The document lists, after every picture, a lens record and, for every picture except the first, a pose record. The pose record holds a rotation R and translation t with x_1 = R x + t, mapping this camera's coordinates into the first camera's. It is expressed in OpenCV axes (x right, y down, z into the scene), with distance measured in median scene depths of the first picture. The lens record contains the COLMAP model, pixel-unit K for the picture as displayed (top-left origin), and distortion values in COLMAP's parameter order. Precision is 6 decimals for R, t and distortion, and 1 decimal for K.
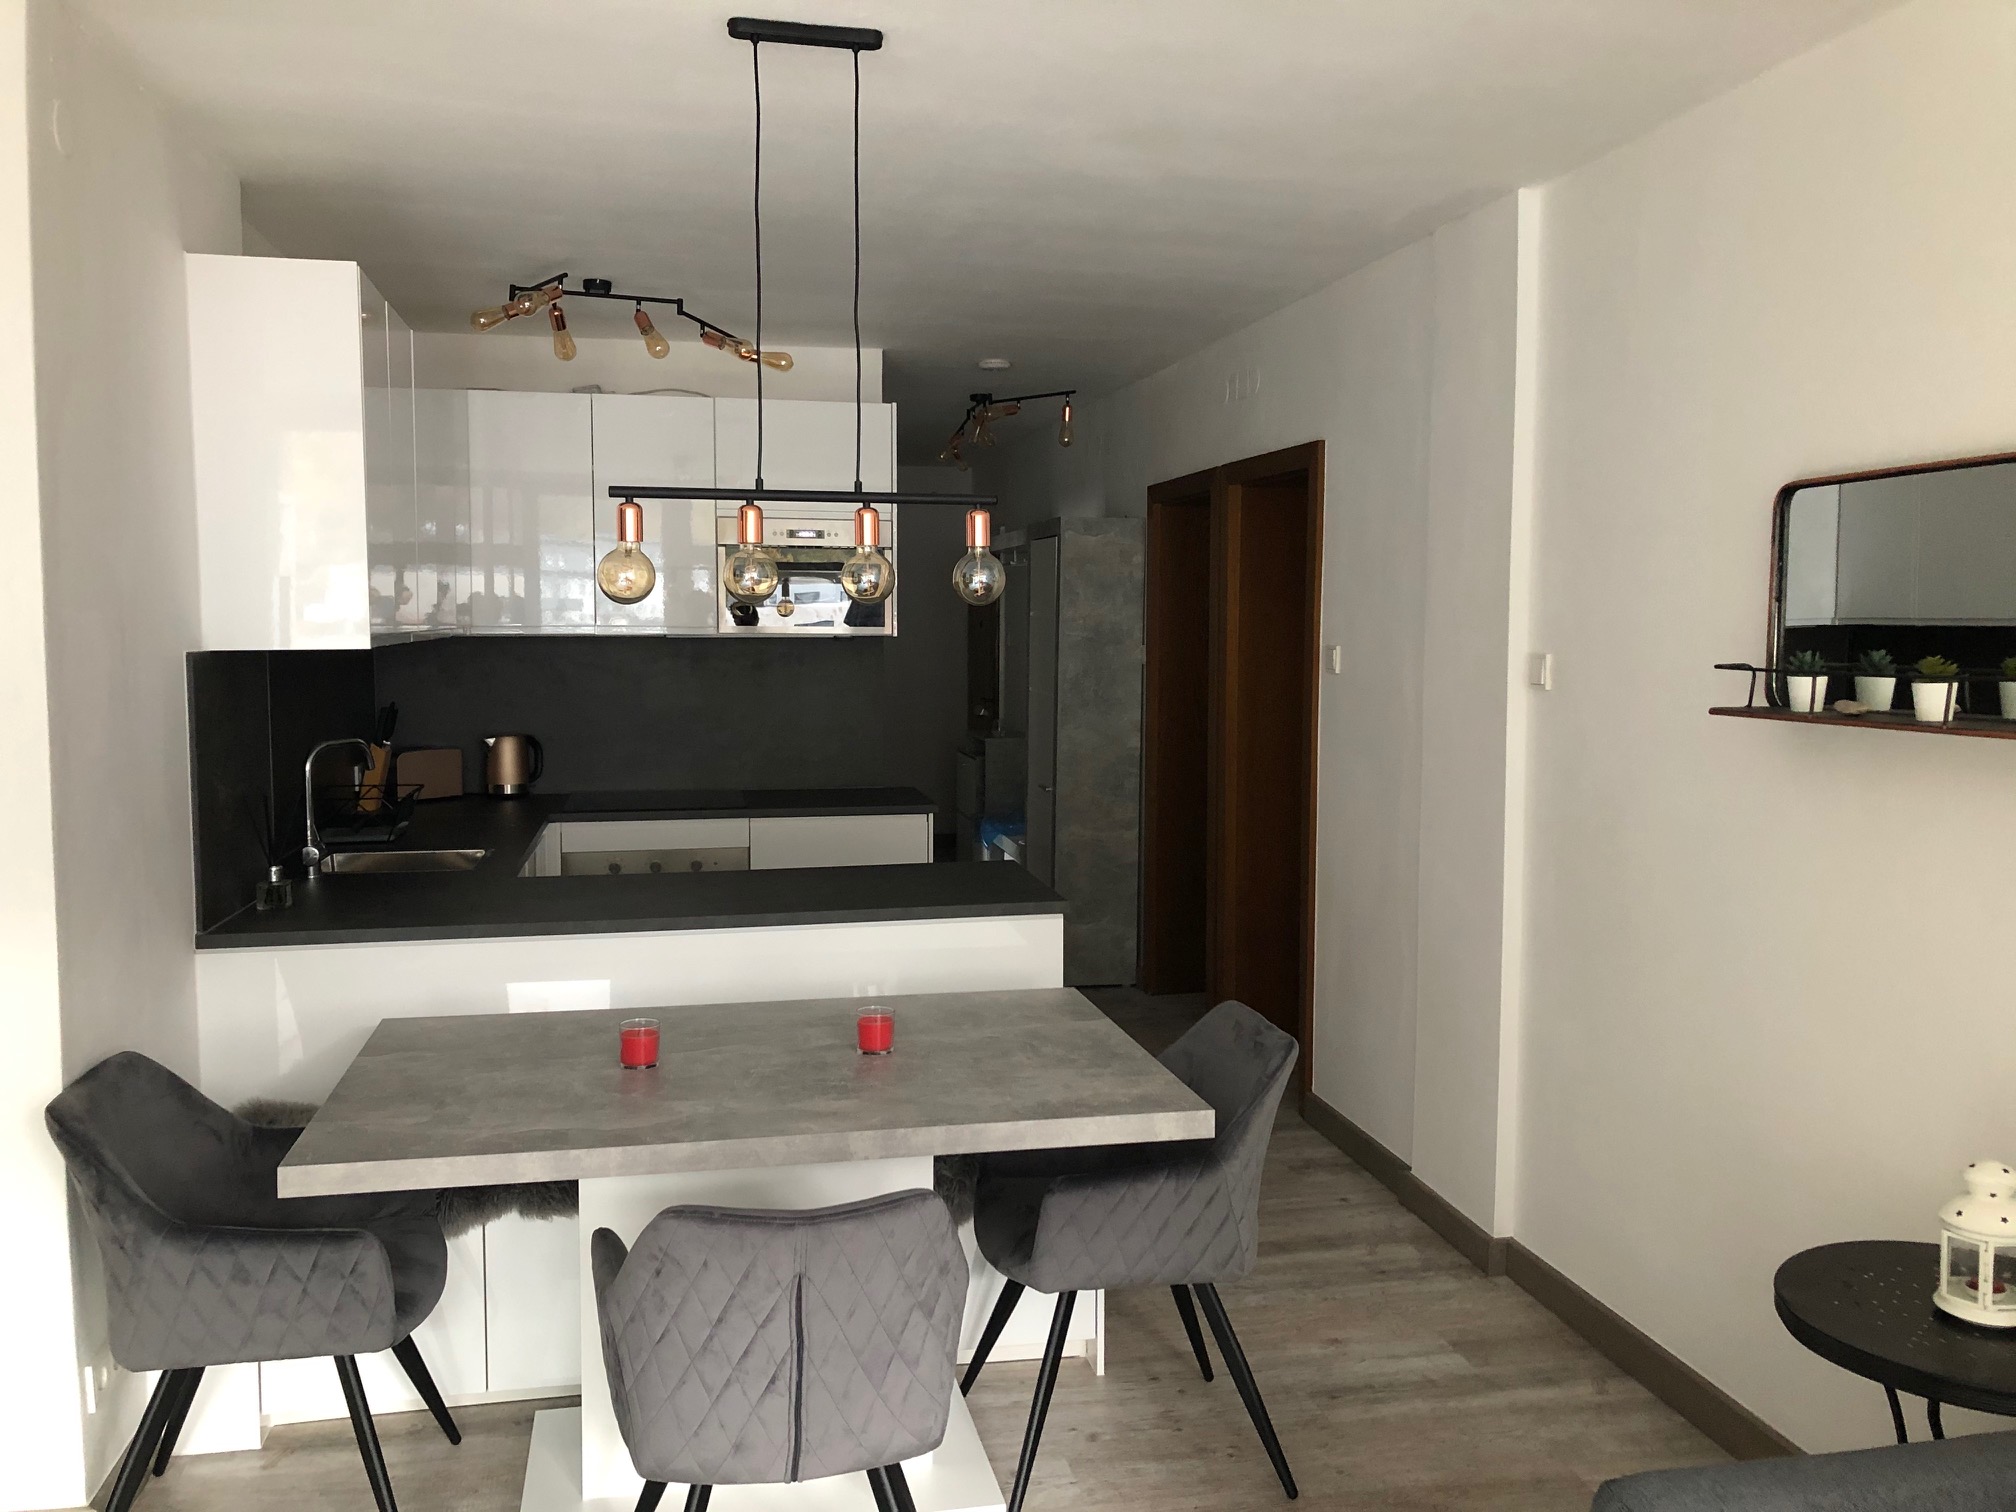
lens RADIAL K [[1642.0, 0, 1011.4], [0, 1642.0, 745.6], [0, 0, 1]] dist [0.048569, -0.061985]
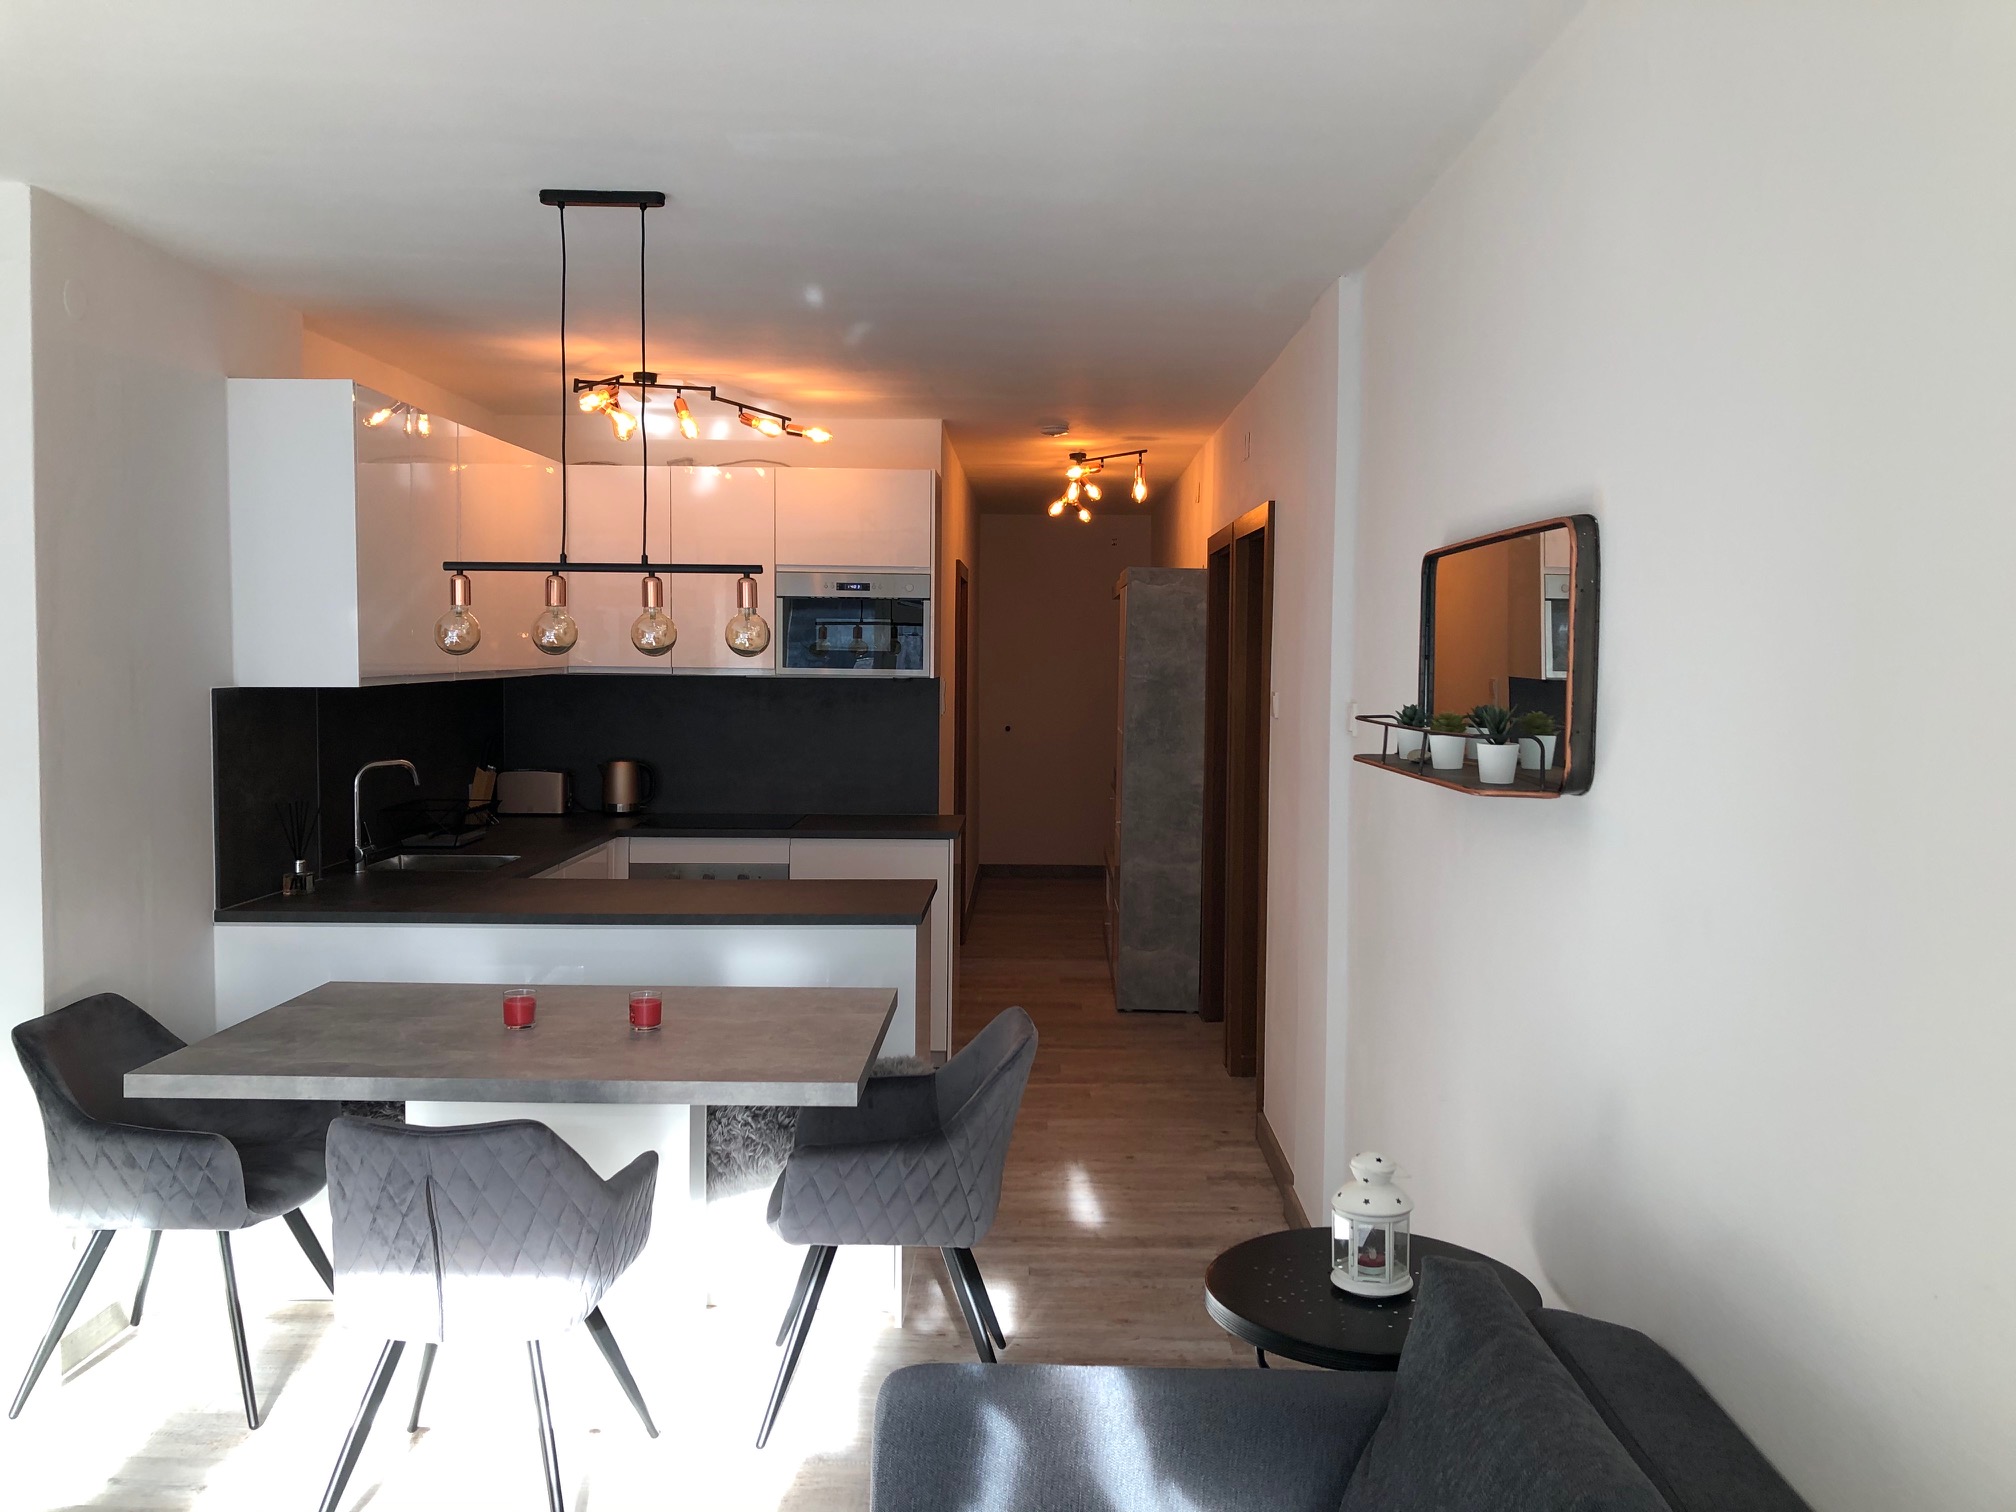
lens RADIAL K [[1639.9, 0, 1010.9], [0, 1639.9, 736.8], [0, 0, 1]] dist [0.060083, -0.078524]
pose [[0.976769, 0.017164, -0.213607, 0.406317], [-0.023028, 0.999422, -0.024990, -0.001346], [0.213055, 0.029329, 0.976600, -0.123905]]
